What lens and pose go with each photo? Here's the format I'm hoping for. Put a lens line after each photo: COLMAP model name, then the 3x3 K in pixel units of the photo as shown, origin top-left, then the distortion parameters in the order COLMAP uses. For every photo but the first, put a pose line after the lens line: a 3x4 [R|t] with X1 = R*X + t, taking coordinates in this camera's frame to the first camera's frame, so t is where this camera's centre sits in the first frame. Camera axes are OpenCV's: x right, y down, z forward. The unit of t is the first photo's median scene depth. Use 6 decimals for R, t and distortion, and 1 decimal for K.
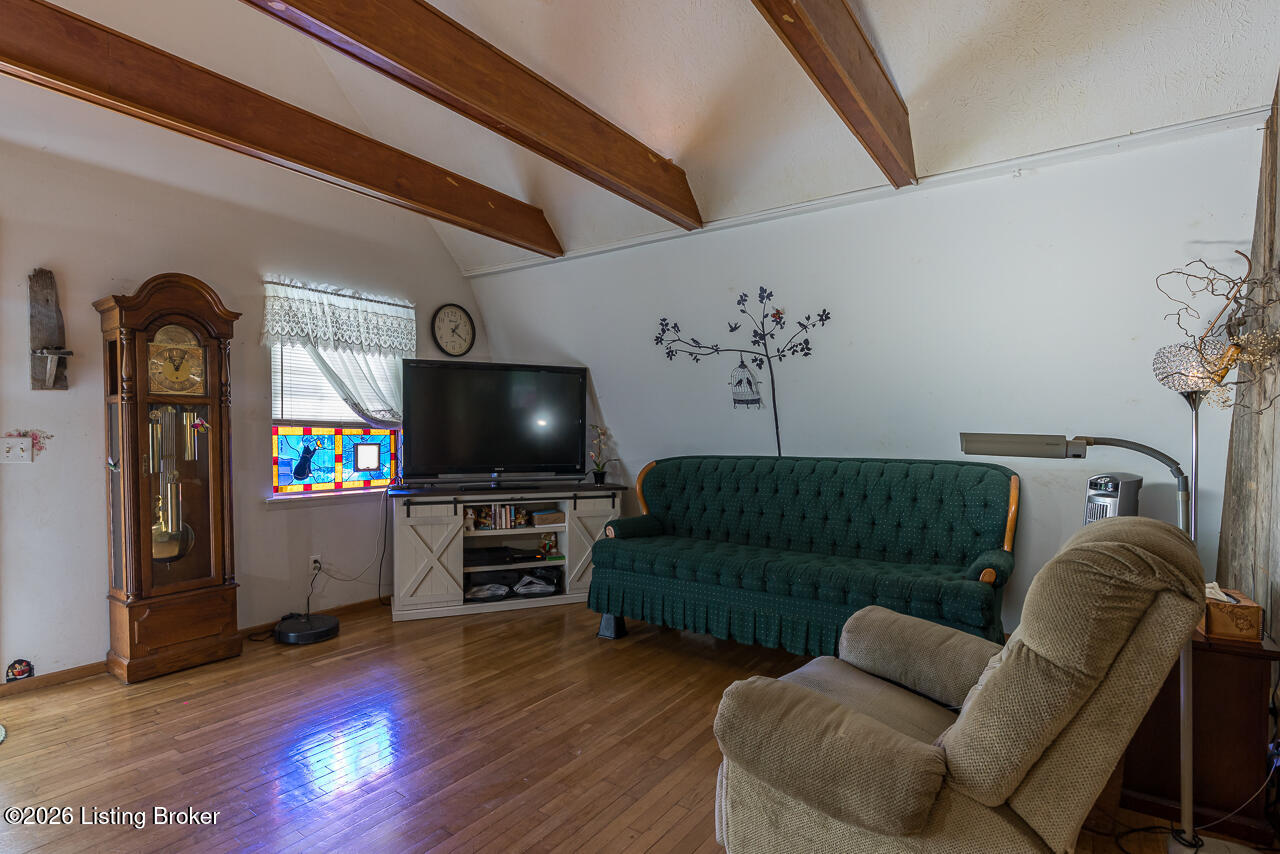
lens RADIAL K [[640.7, 0, 638.5], [0, 640.7, 453.5], [0, 0, 1]] dist [-0.002707, -0.000405]
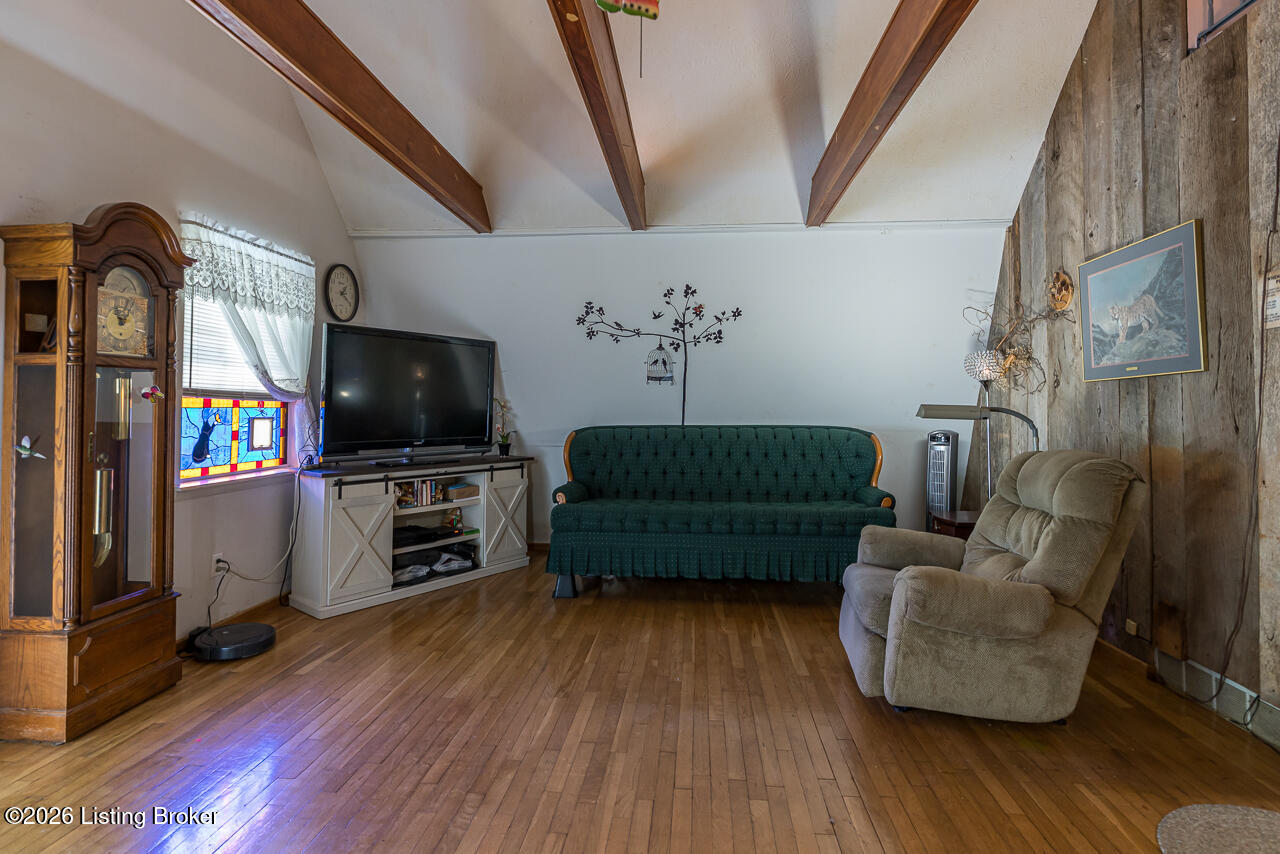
lens RADIAL K [[643.6, 0, 642.8], [0, 643.6, 399.8], [0, 0, 1]] dist [-0.003390, 0.006176]
pose [[0.864446, 0.004909, 0.502701, -0.450904], [0.017196, 0.999078, -0.039327, 0.003394], [-0.502431, 0.042640, 0.863565, 0.001443]]
